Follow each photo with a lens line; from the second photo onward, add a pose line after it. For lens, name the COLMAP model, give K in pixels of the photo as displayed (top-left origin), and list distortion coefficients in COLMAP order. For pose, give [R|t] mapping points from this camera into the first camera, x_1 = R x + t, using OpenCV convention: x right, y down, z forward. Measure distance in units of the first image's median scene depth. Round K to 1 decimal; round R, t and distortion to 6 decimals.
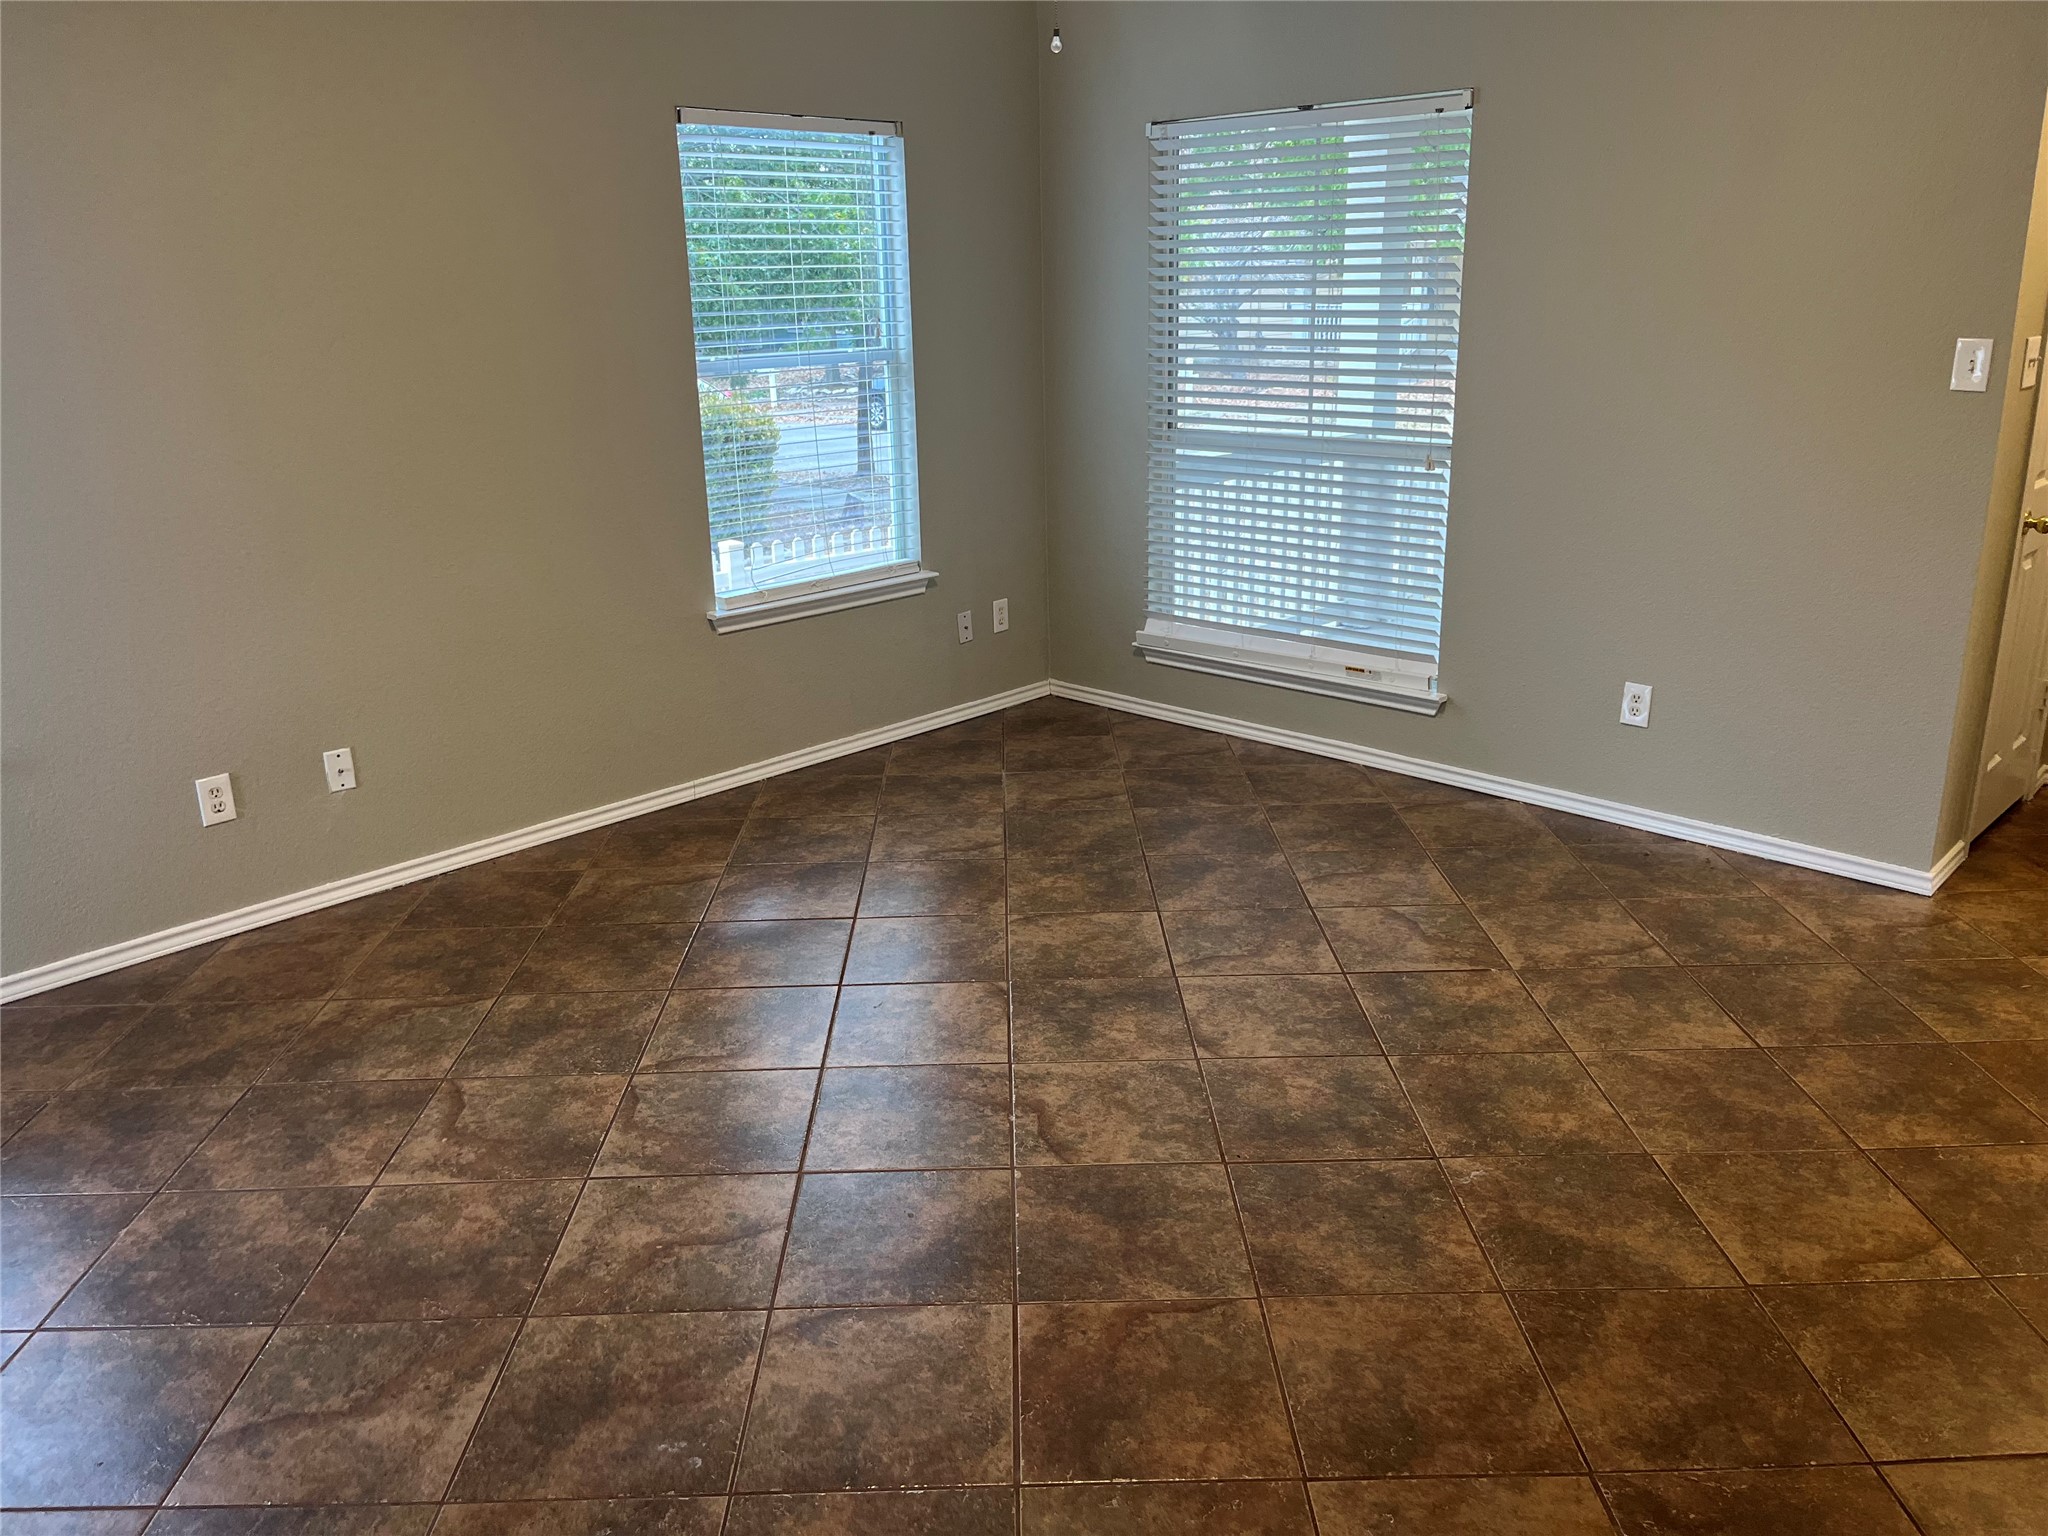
lens RADIAL K [[1557.1, 0, 1021.8], [0, 1557.1, 750.3], [0, 0, 1]] dist [0.053678, -0.031610]
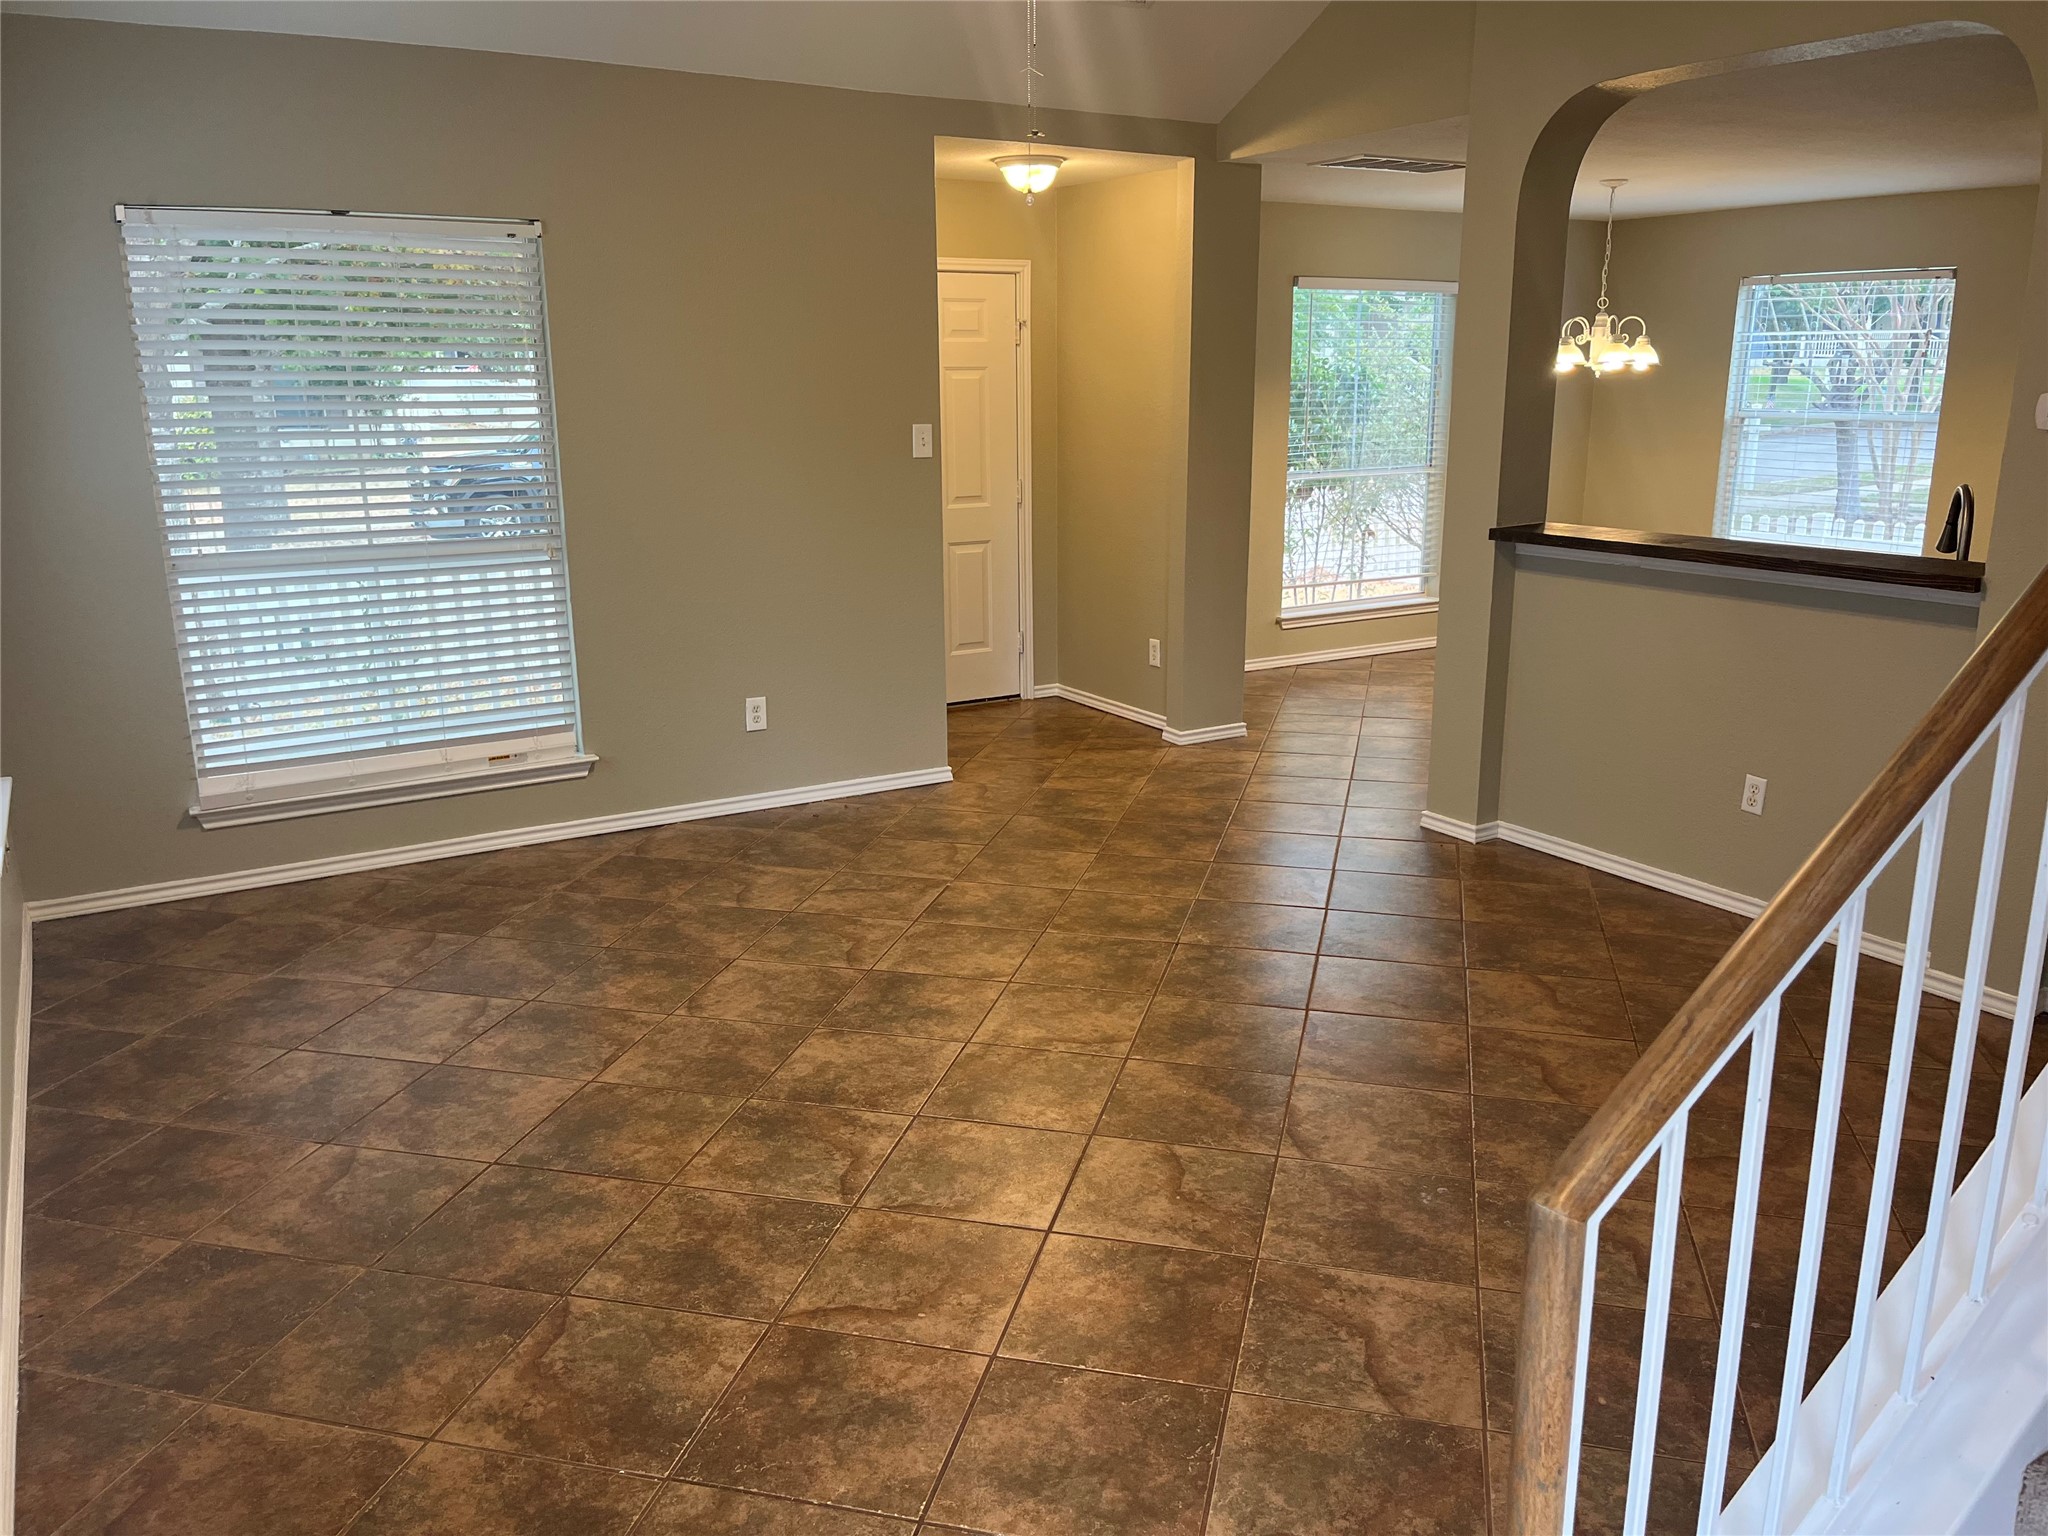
lens RADIAL K [[1557.1, 0, 1036.9], [0, 1557.1, 779.7], [0, 0, 1]] dist [0.053678, -0.031610]
pose [[0.253489, -0.229053, 0.939829, -0.833082], [0.286352, 0.945786, 0.153270, -0.117762], [-0.923984, 0.230270, 0.305336, 0.444187]]
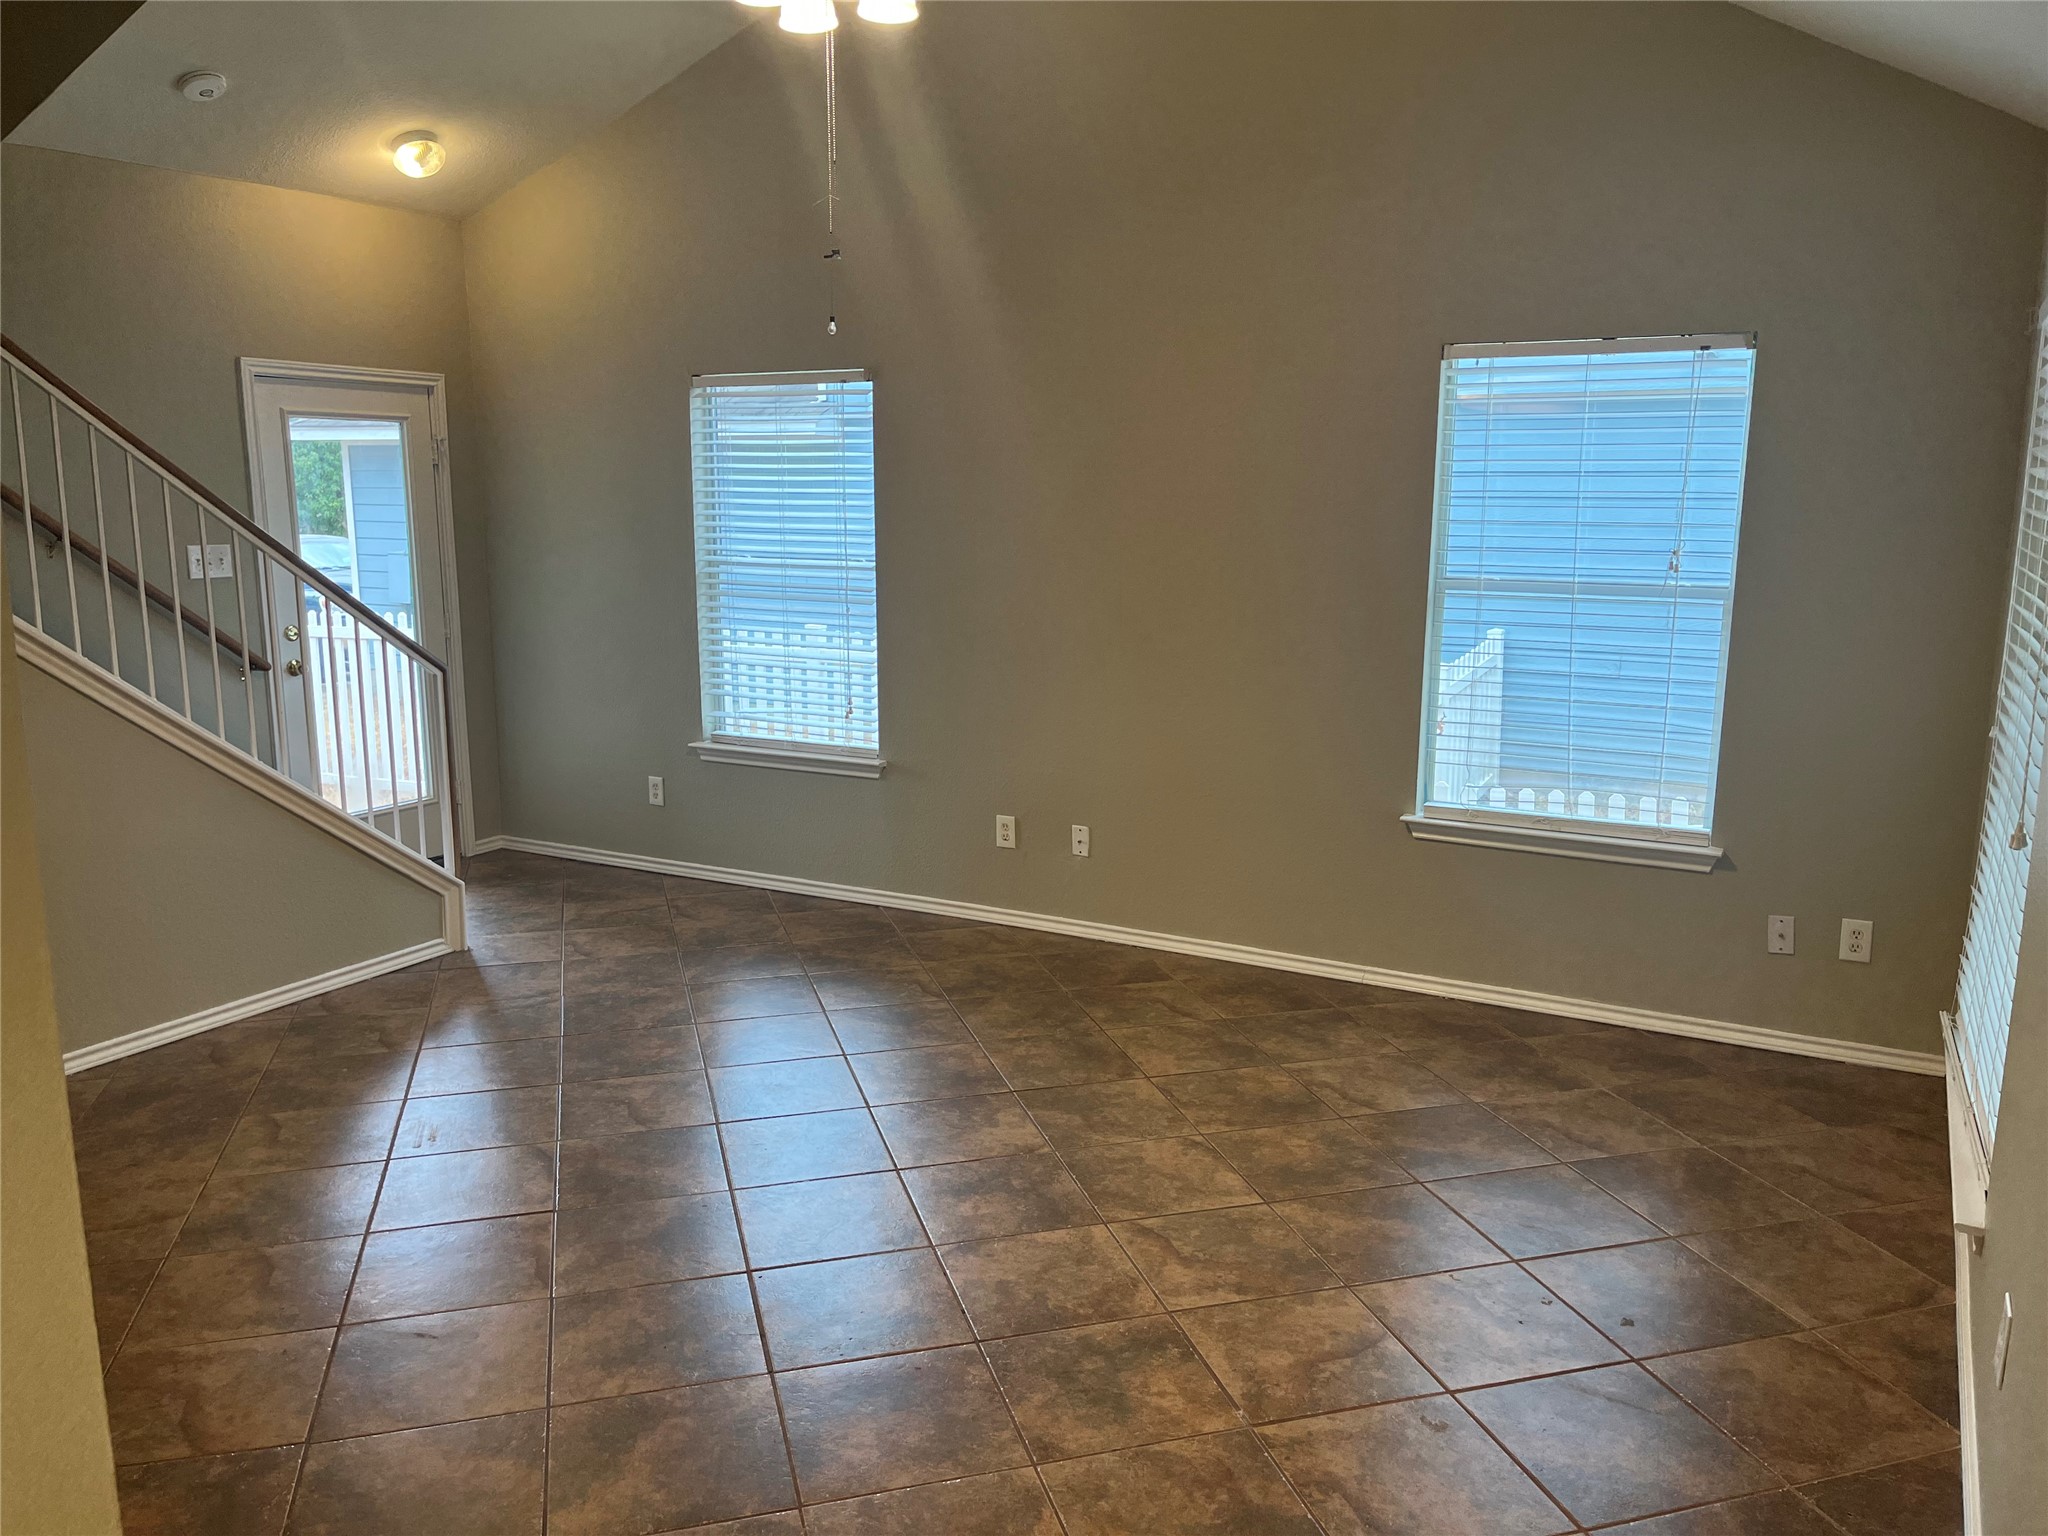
lens RADIAL K [[1557.1, 0, 1031.0], [0, 1557.1, 772.8], [0, 0, 1]] dist [0.053678, -0.031610]
pose [[0.262461, 0.196862, -0.944648, 0.835885], [-0.296391, 0.948090, 0.115230, -0.189405], [0.918296, 0.249742, 0.307185, 0.533330]]
